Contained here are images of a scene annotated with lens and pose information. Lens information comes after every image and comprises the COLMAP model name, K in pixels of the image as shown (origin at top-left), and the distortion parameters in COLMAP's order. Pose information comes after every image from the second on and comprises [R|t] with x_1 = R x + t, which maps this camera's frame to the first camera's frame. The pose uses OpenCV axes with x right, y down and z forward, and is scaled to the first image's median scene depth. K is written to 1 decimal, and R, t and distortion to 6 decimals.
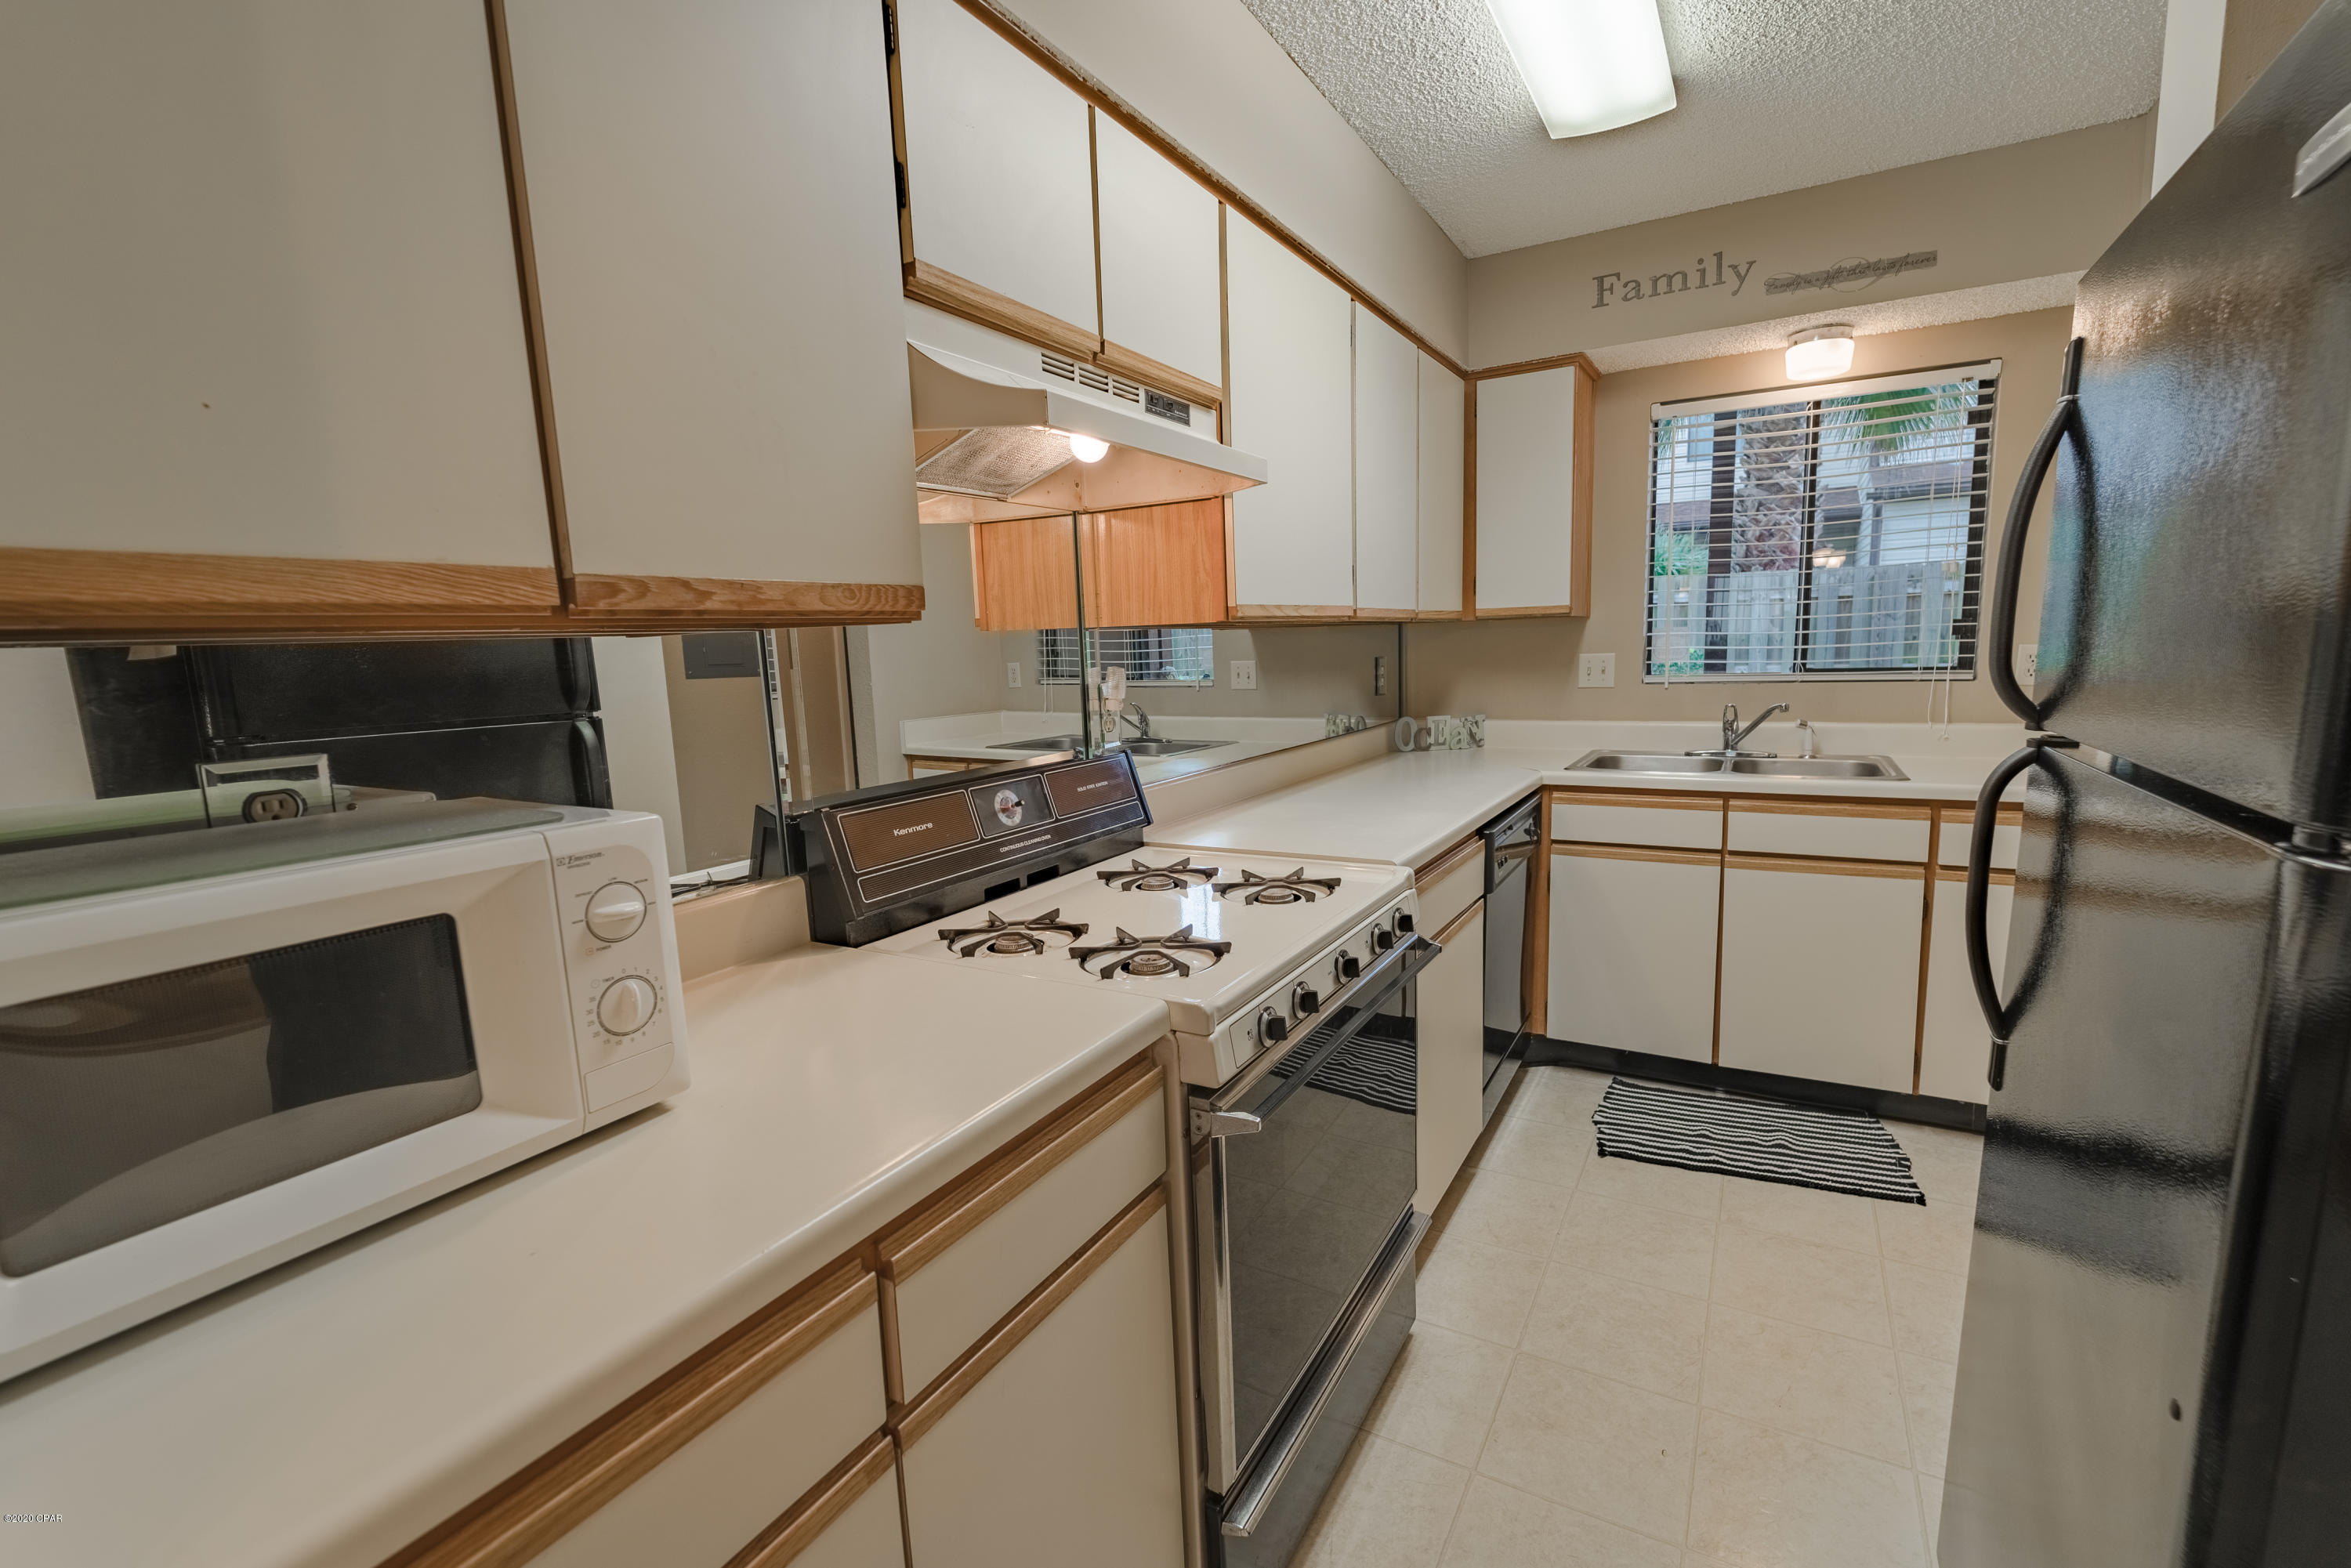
lens RADIAL K [[996.9, 0, 1224.7], [0, 996.9, 789.9], [0, 0, 1]] dist [0.001604, -0.000156]
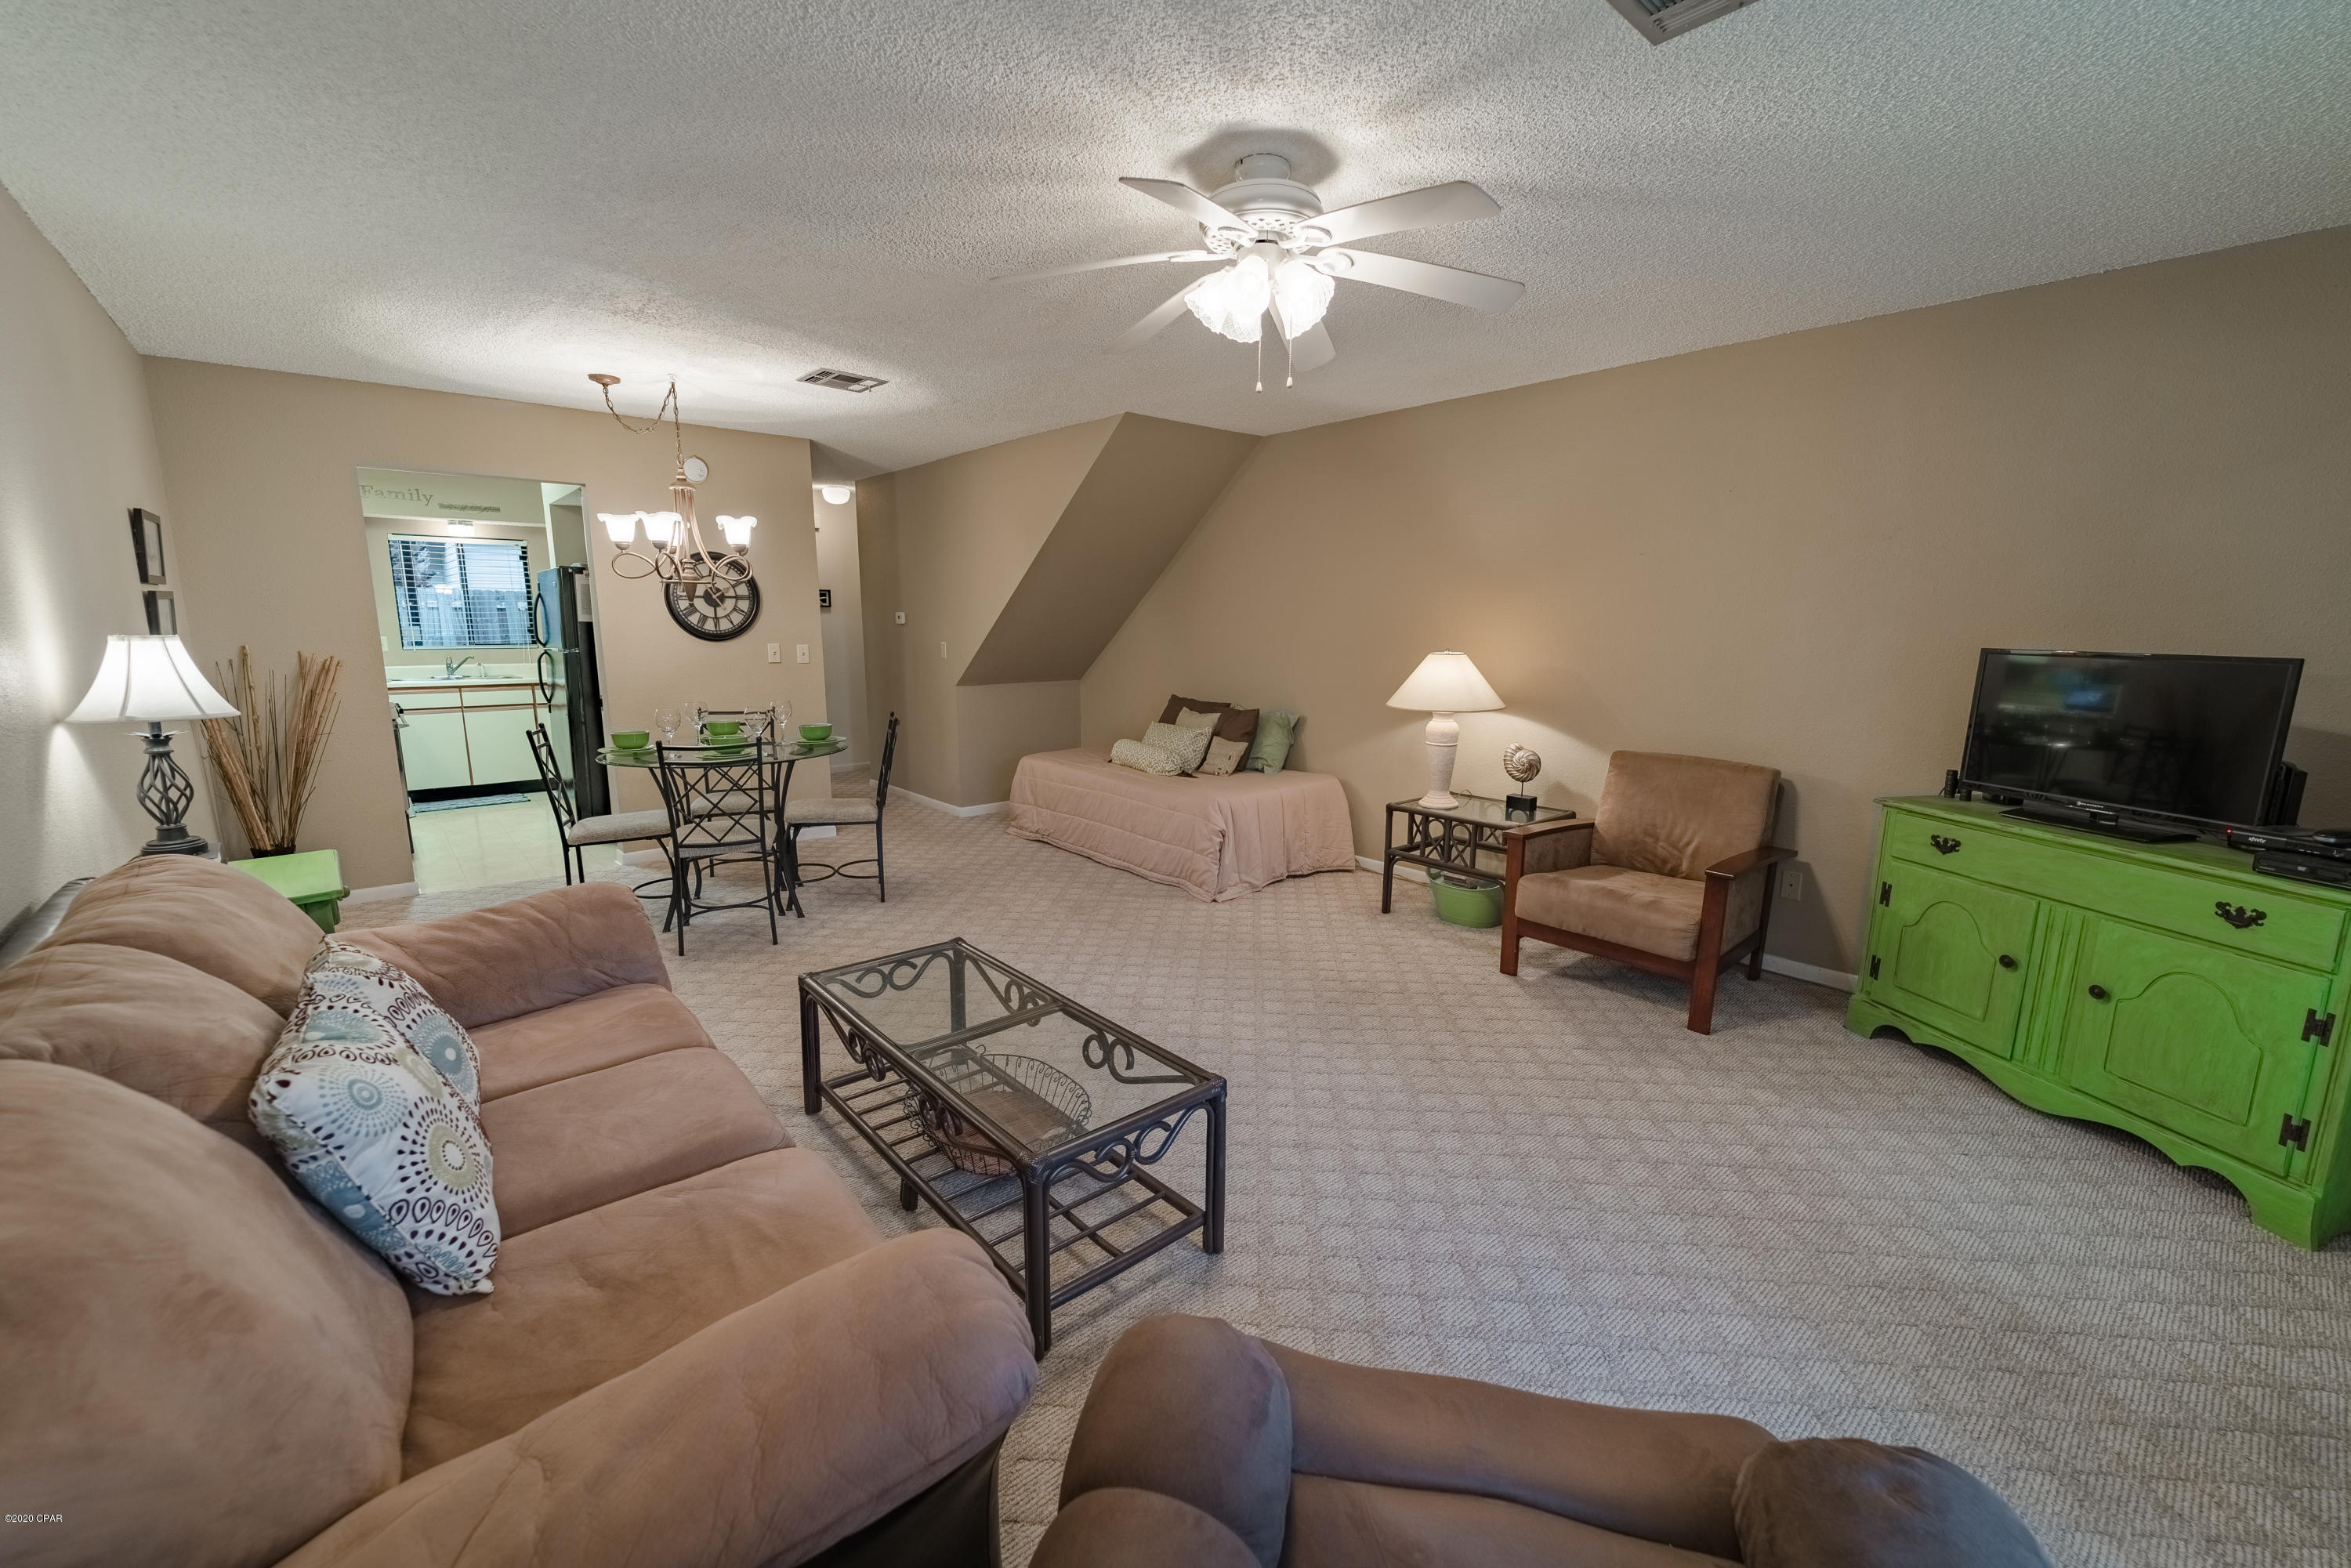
lens RADIAL K [[946.9, 0, 1189.9], [0, 946.9, 784.3], [0, 0, 1]] dist [-0.001199, -0.000222]
pose [[0.338757, -0.127539, 0.932190, -1.448342], [0.125378, 0.988053, 0.089619, 0.323352], [-0.932483, 0.086517, 0.350700, -2.009398]]
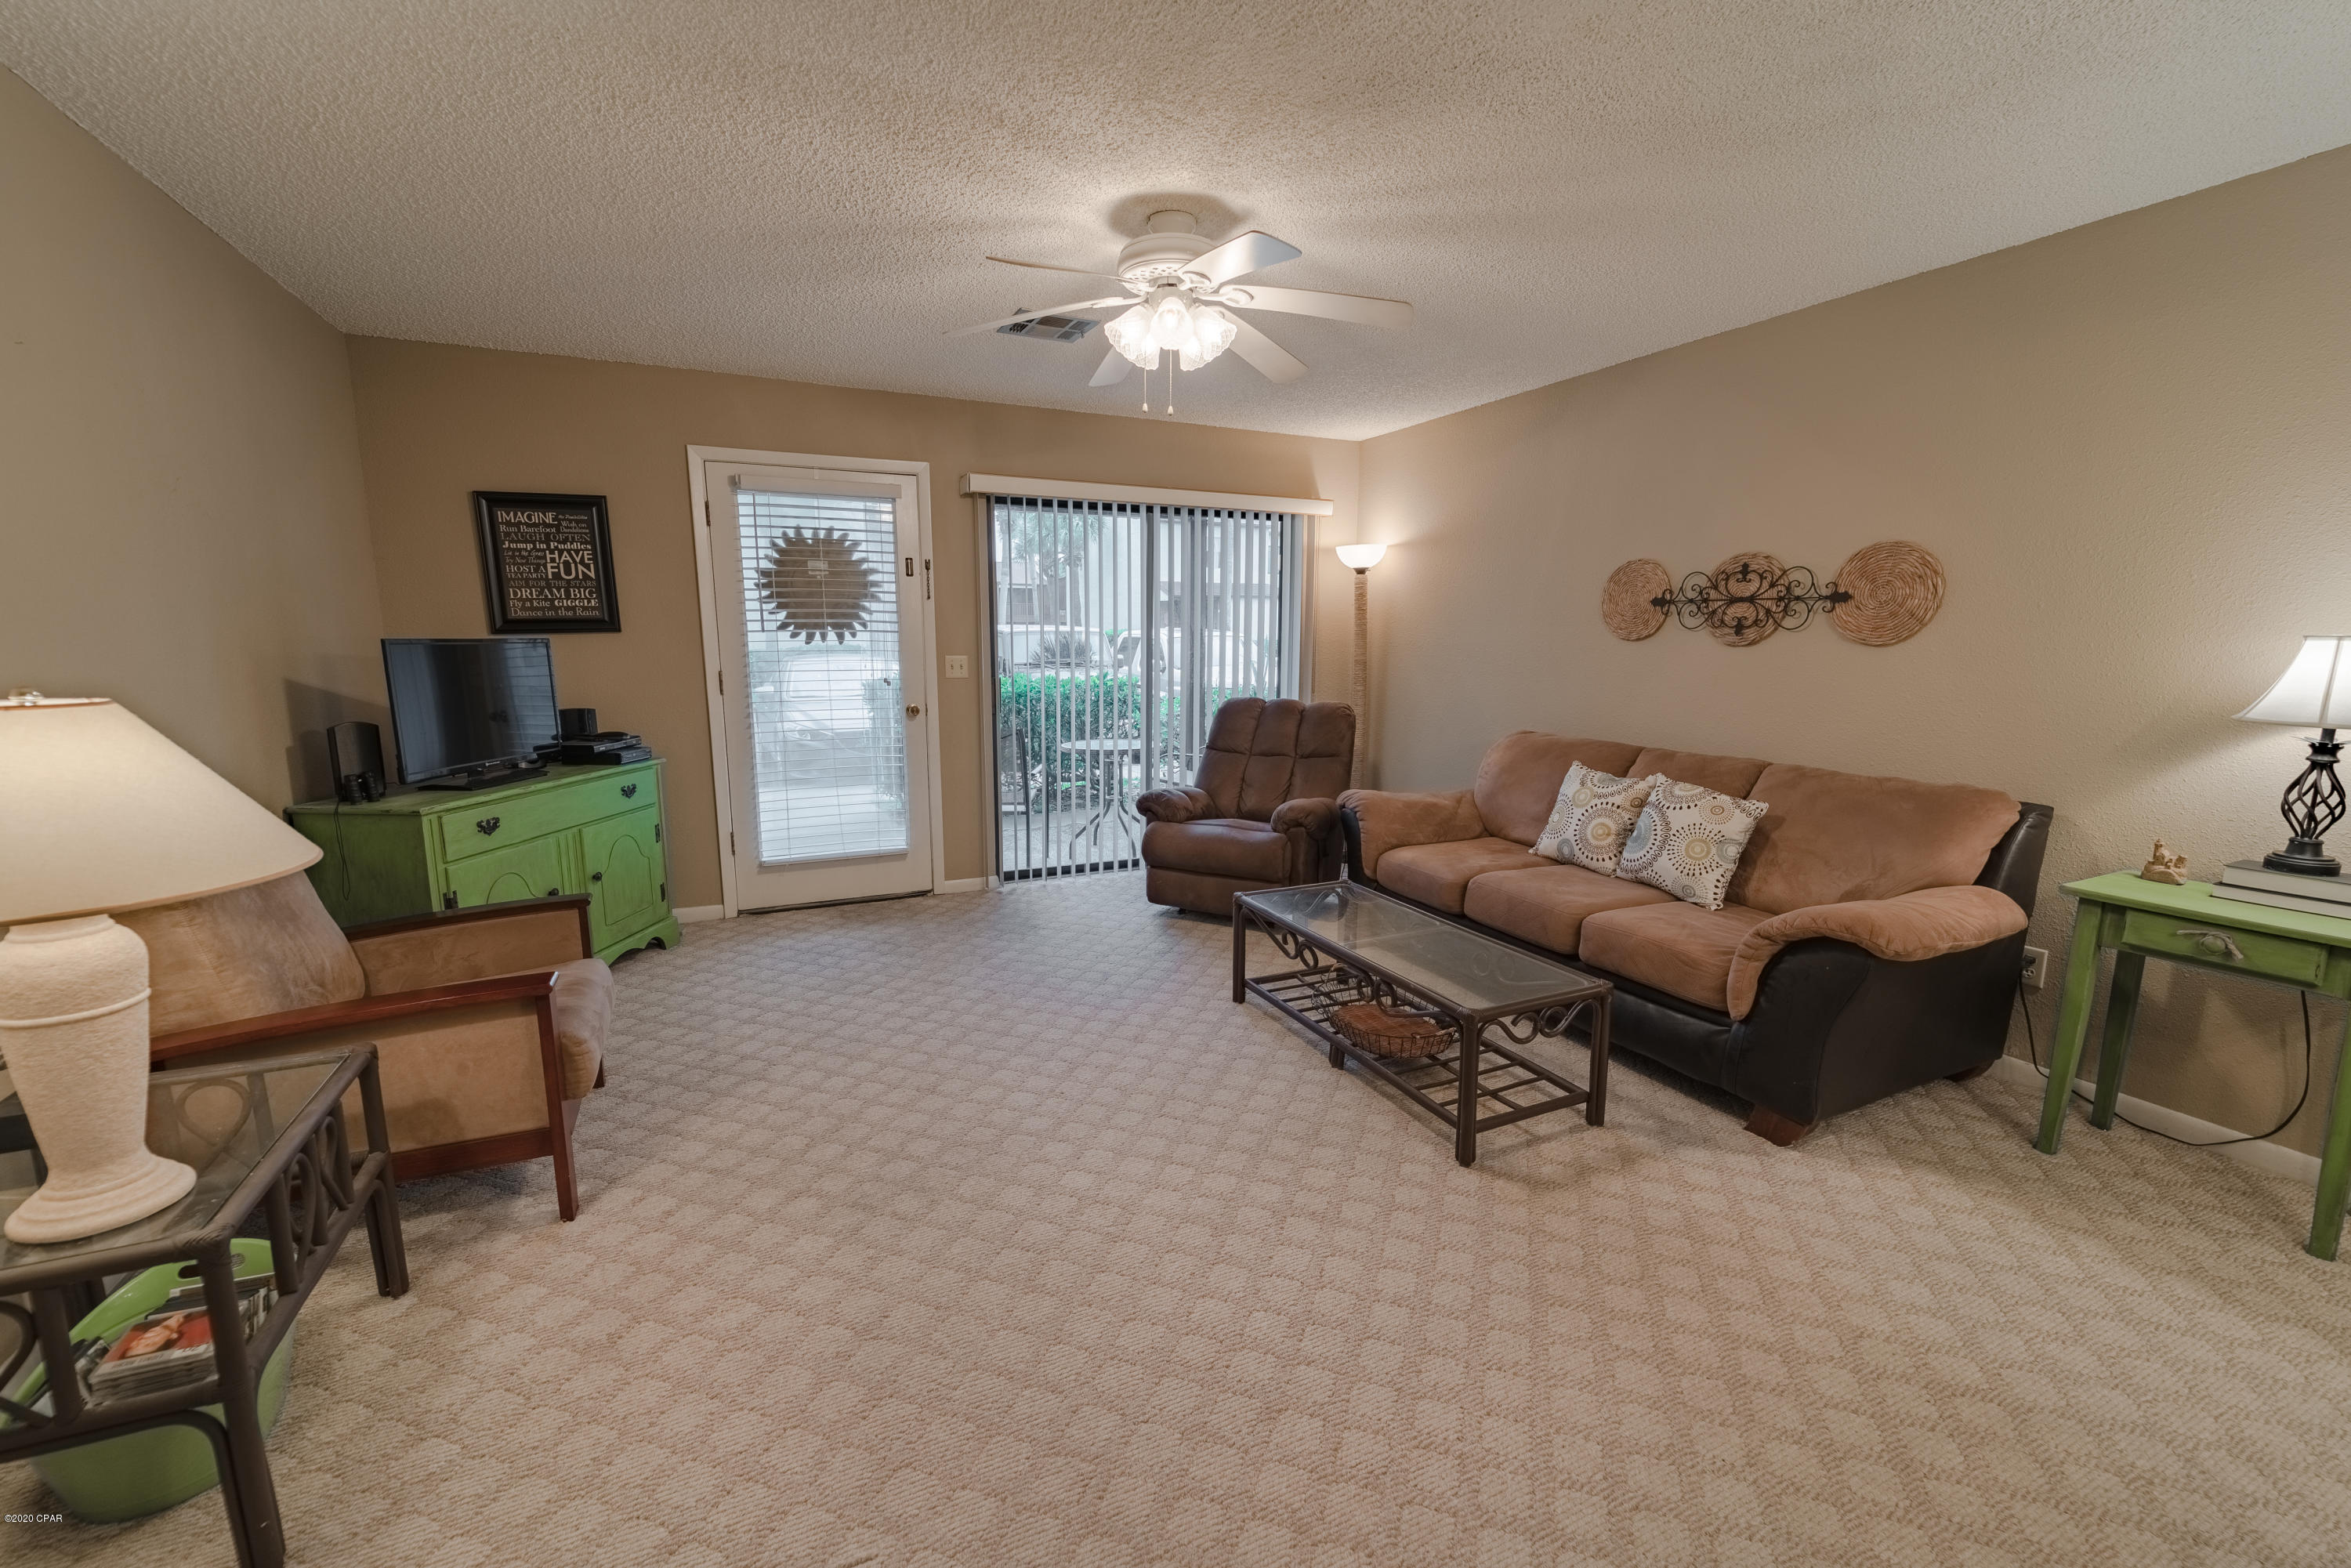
lens RADIAL K [[957.3, 0, 1165.0], [0, 957.3, 784.6], [0, 0, 1]] dist [0.000029, -0.000217]
pose [[-0.591445, 0.158229, -0.790668, 0.439938], [-0.104311, 0.957305, 0.269604, 0.138922], [0.799570, 0.241931, -0.549688, -1.076993]]
